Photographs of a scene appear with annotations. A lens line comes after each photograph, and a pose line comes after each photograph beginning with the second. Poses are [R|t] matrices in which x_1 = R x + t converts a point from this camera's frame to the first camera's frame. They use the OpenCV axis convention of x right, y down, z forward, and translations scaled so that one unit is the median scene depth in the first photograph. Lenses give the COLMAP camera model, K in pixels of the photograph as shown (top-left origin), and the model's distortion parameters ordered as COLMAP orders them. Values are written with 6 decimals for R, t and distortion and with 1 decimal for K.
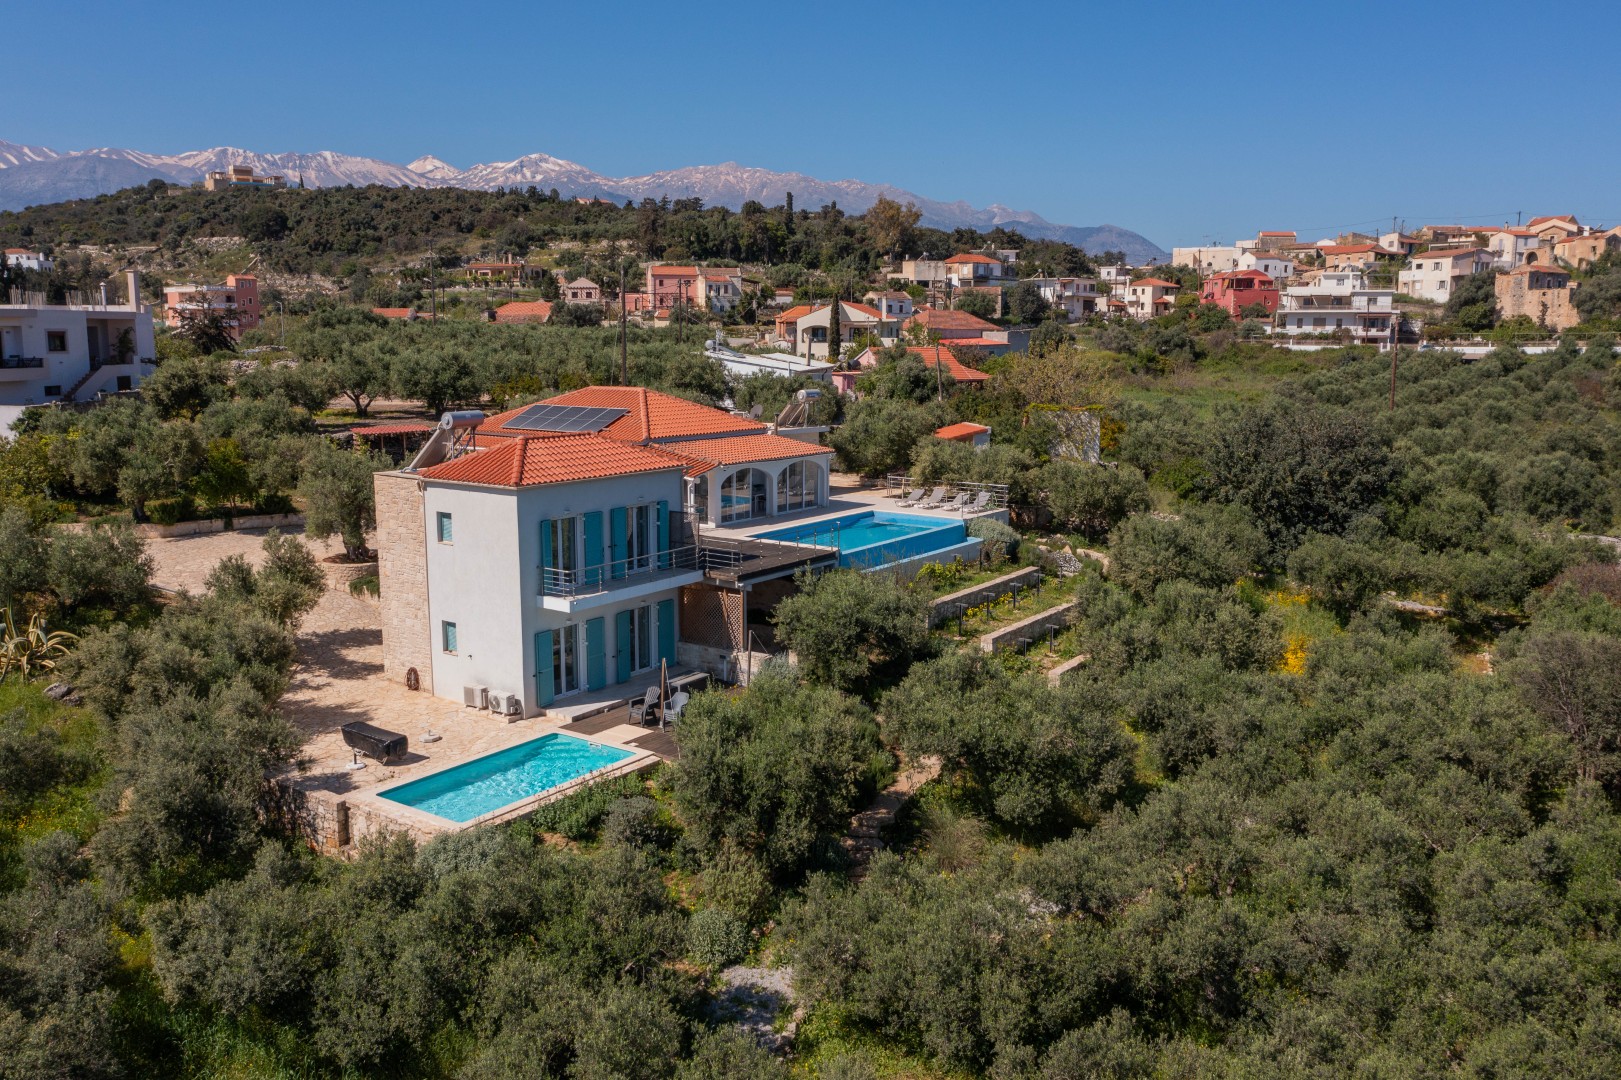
lens RADIAL K [[1265.3, 0, 806.7], [0, 1265.3, 540.3], [0, 0, 1]] dist [-0.025461, -0.005106]
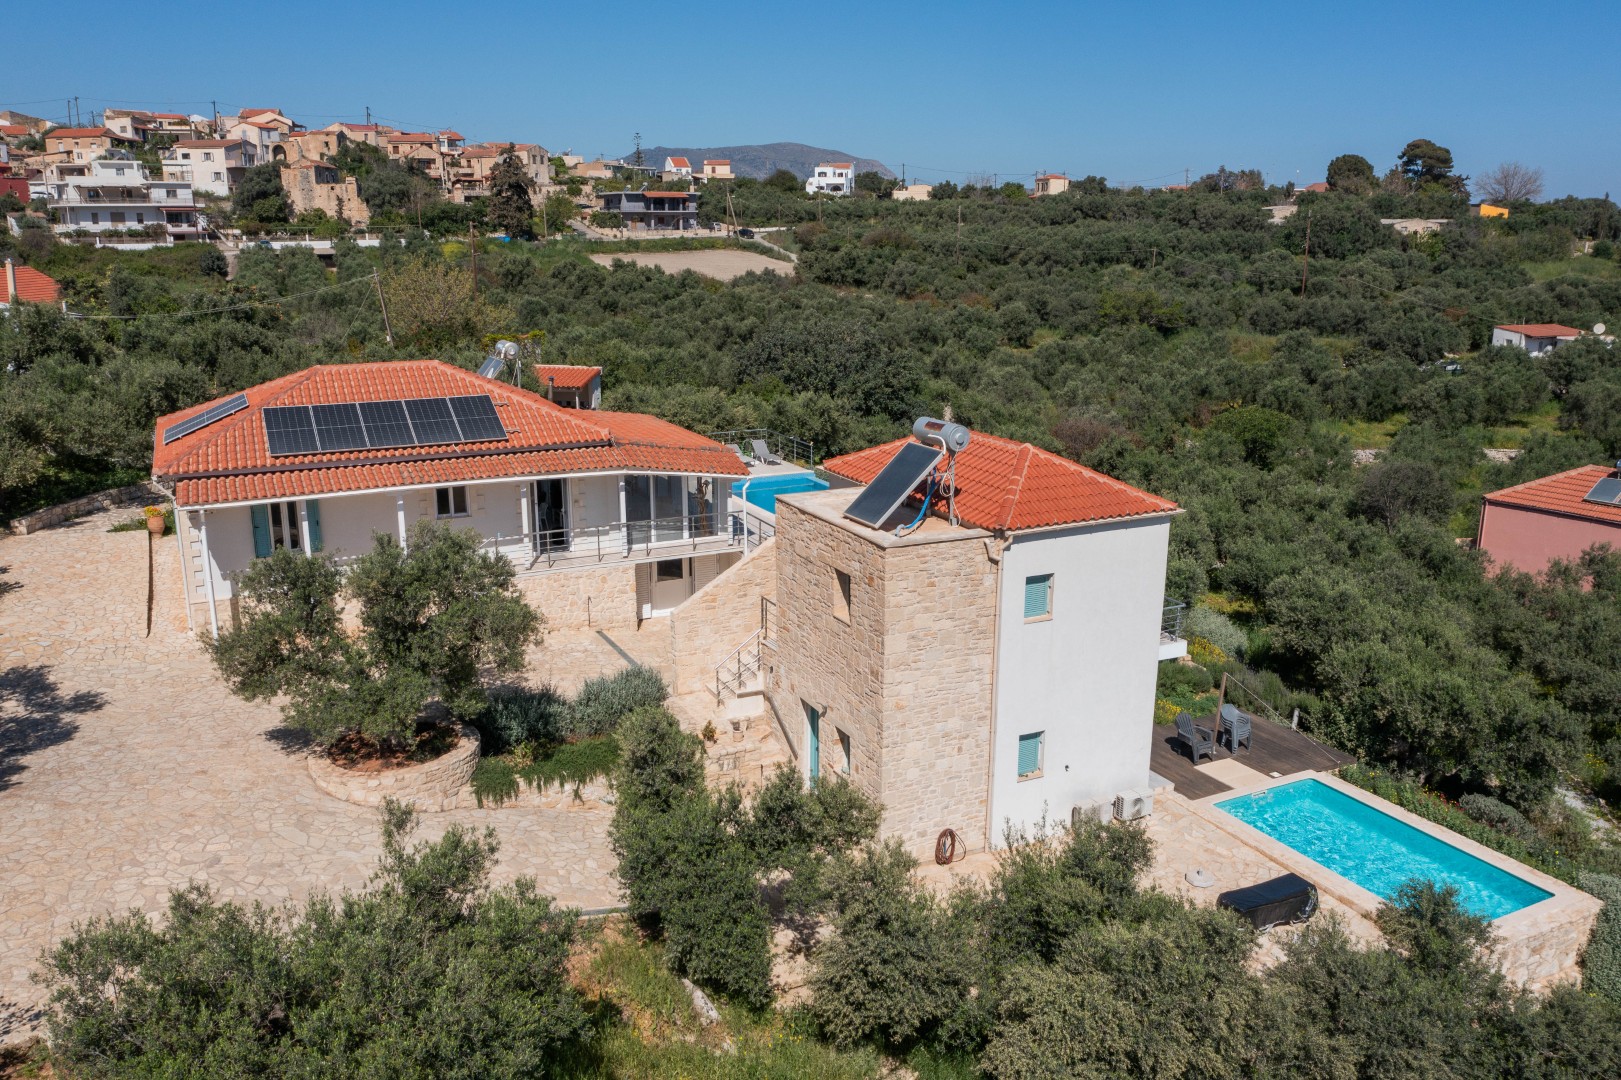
lens RADIAL K [[1265.3, 0, 810.5], [0, 1265.3, 539.9], [0, 0, 1]] dist [-0.025461, -0.005106]
pose [[0.475825, -0.215994, 0.852606, -0.651865], [0.140593, 0.975591, 0.168688, -0.120972], [-0.868230, 0.039605, 0.494578, 0.561125]]
